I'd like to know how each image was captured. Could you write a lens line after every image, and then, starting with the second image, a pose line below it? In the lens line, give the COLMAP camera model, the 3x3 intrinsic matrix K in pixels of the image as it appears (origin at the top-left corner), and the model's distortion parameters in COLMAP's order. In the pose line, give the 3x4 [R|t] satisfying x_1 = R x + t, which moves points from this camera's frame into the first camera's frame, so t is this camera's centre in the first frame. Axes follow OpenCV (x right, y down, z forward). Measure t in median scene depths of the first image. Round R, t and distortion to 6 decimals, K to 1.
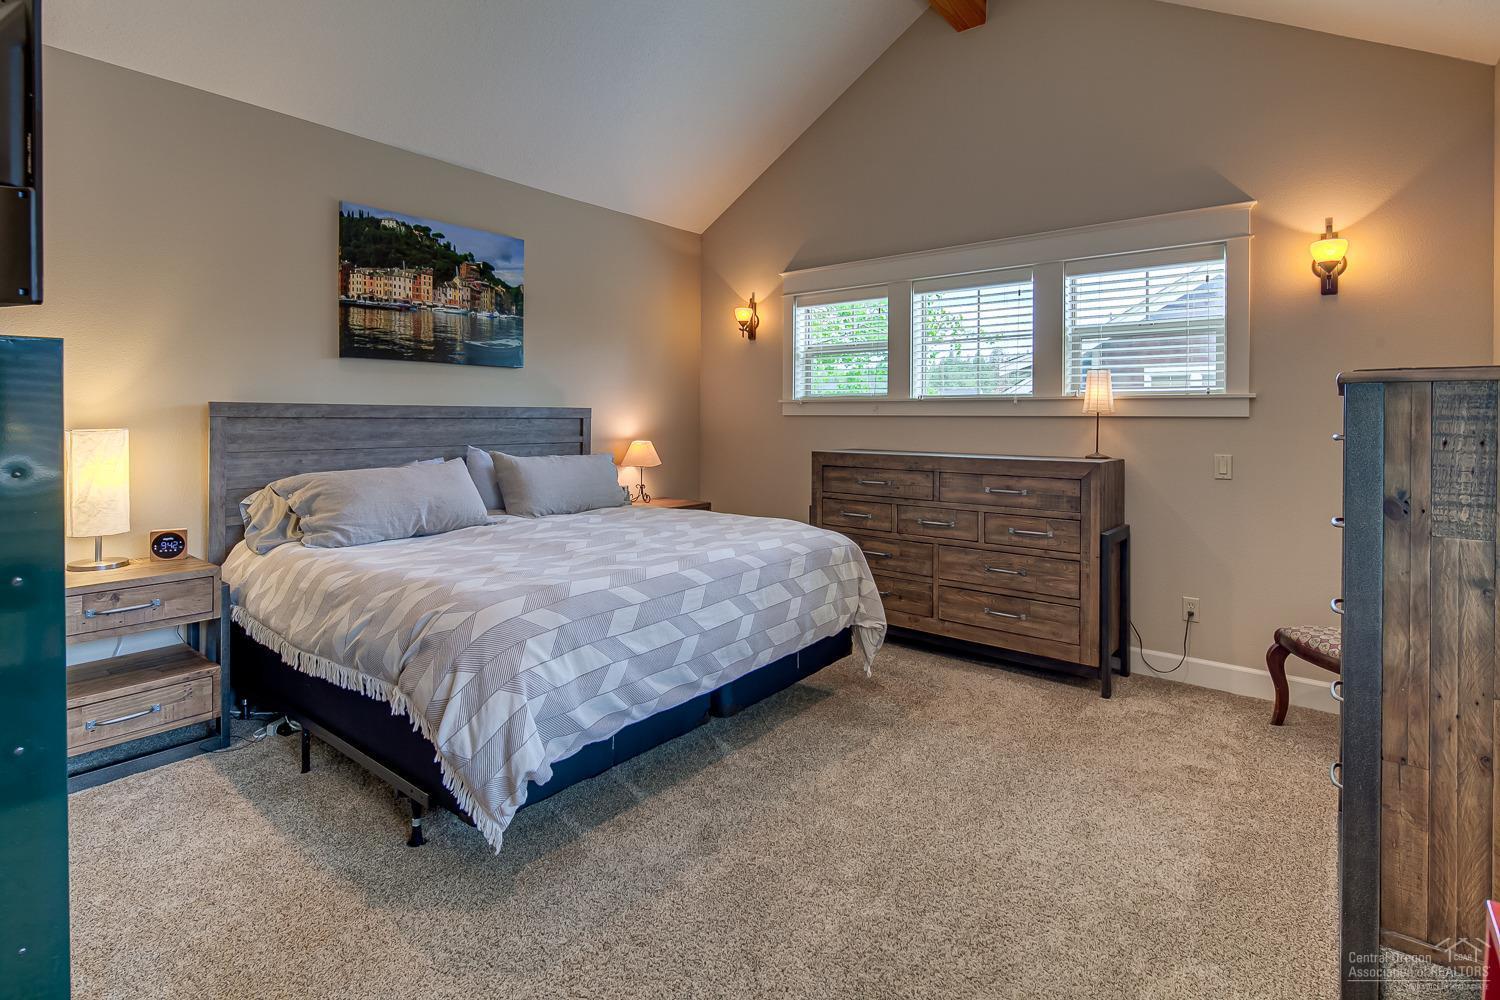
lens RADIAL K [[728.3, 0, 744.5], [0, 728.3, 402.0], [0, 0, 1]] dist [-0.000905, -0.000617]
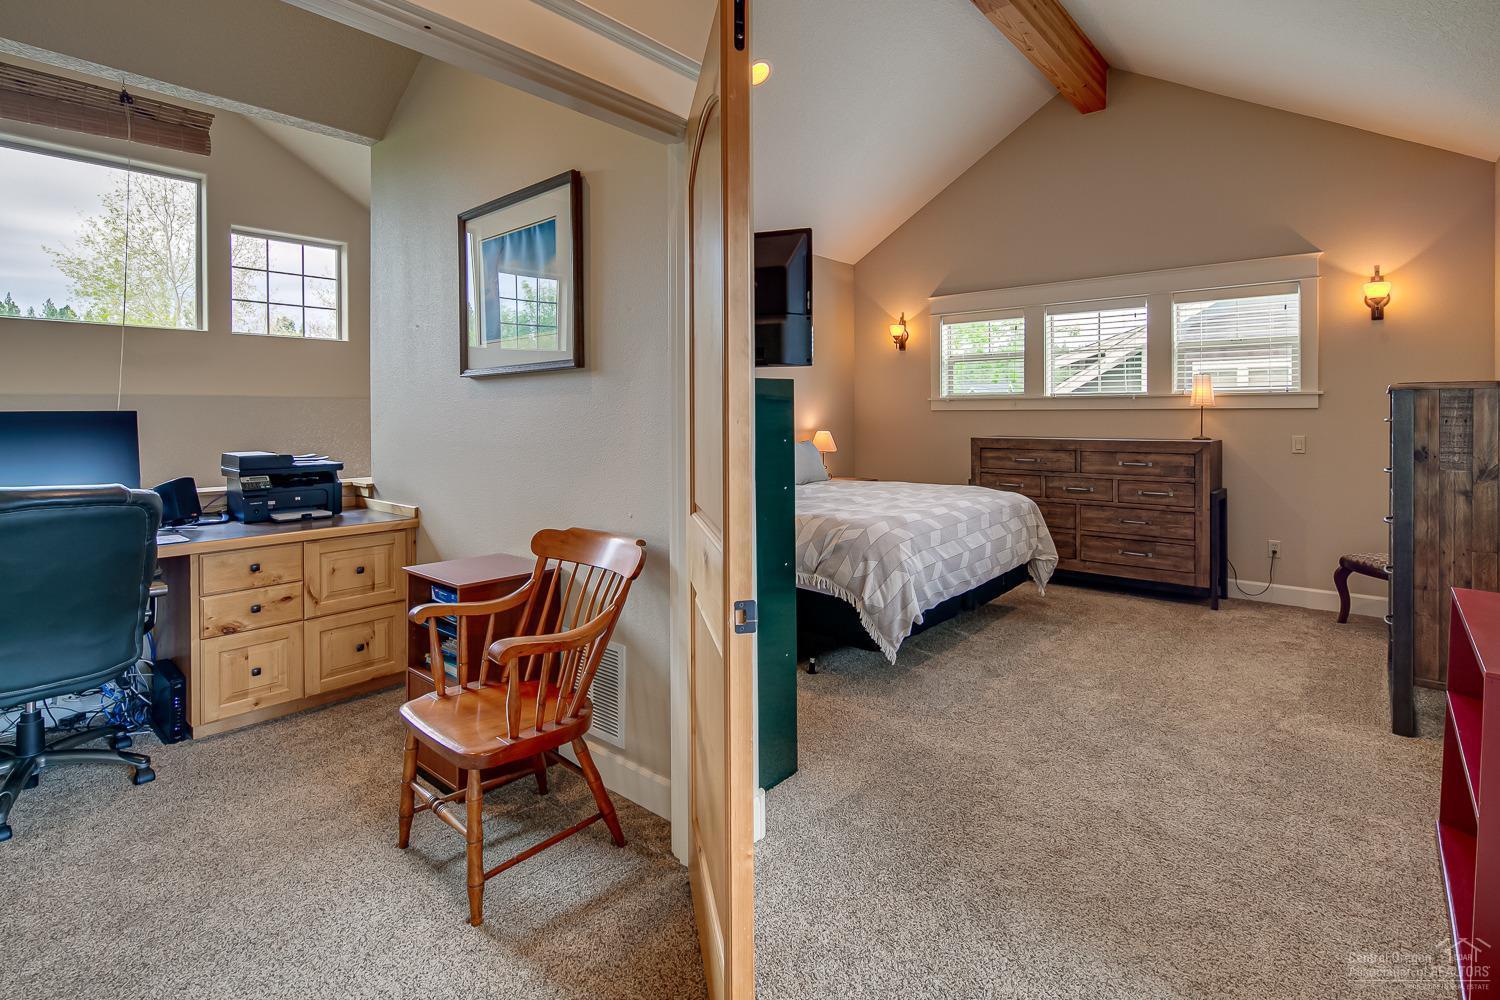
lens RADIAL K [[724.4, 0, 751.0], [0, 724.4, 402.3], [0, 0, 1]] dist [-0.001156, -0.000723]
pose [[0.999538, -0.011251, -0.028238, -0.343668], [0.011445, 0.999912, 0.006725, -0.011551], [0.028160, -0.007045, 0.999579, -0.403458]]
